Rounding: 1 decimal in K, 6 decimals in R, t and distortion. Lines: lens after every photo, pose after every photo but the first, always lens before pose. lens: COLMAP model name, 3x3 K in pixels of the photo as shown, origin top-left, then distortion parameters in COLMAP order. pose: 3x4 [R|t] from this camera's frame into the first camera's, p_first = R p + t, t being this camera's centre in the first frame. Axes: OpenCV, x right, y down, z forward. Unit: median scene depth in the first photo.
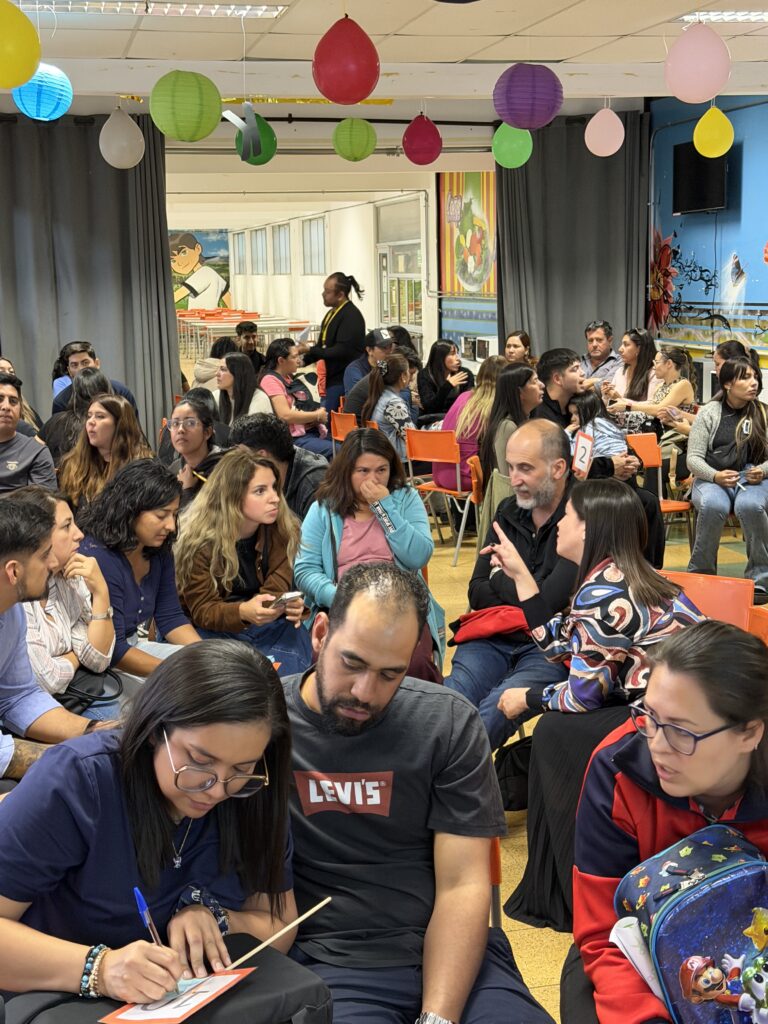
lens RADIAL K [[1484.7, 0, 382.7], [0, 1484.7, 513.1], [0, 0, 1]] dist [0.196075, 0.000000]
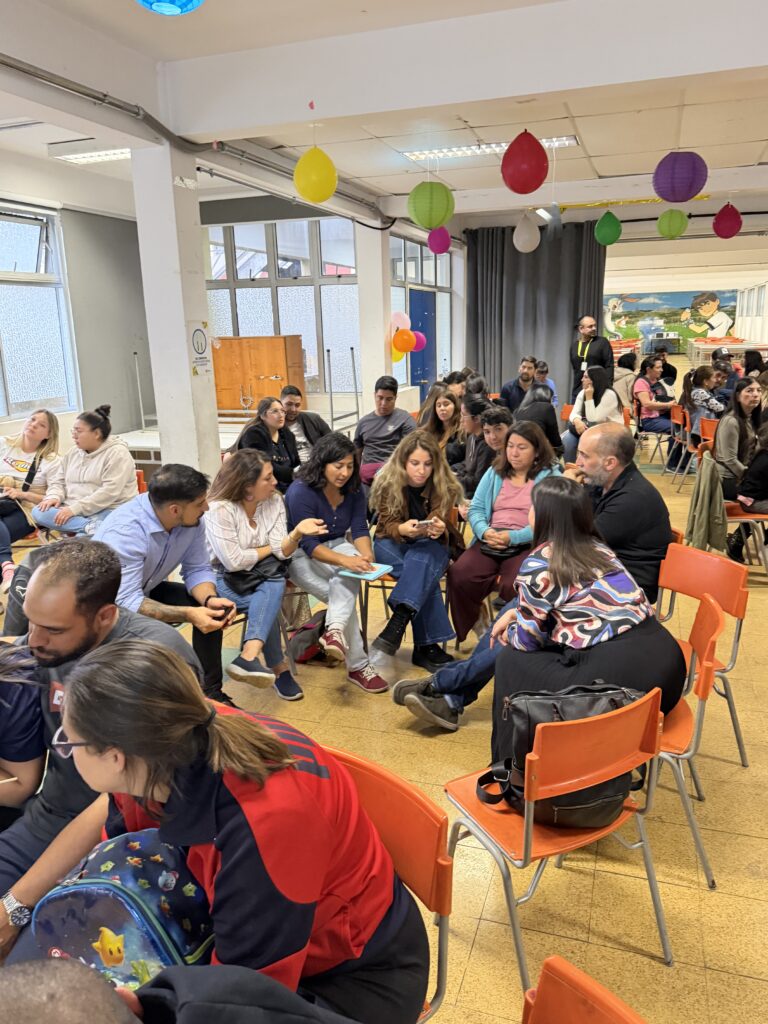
lens RADIAL K [[775.3, 0, 385.1], [0, 775.3, 511.6], [0, 0, 1]] dist [0.033136, 0.000779]
pose [[0.860564, 0.122280, -0.494446, 0.280146], [-0.079571, 0.991111, 0.106619, -0.040770], [0.503088, -0.052409, 0.862645, 0.284281]]
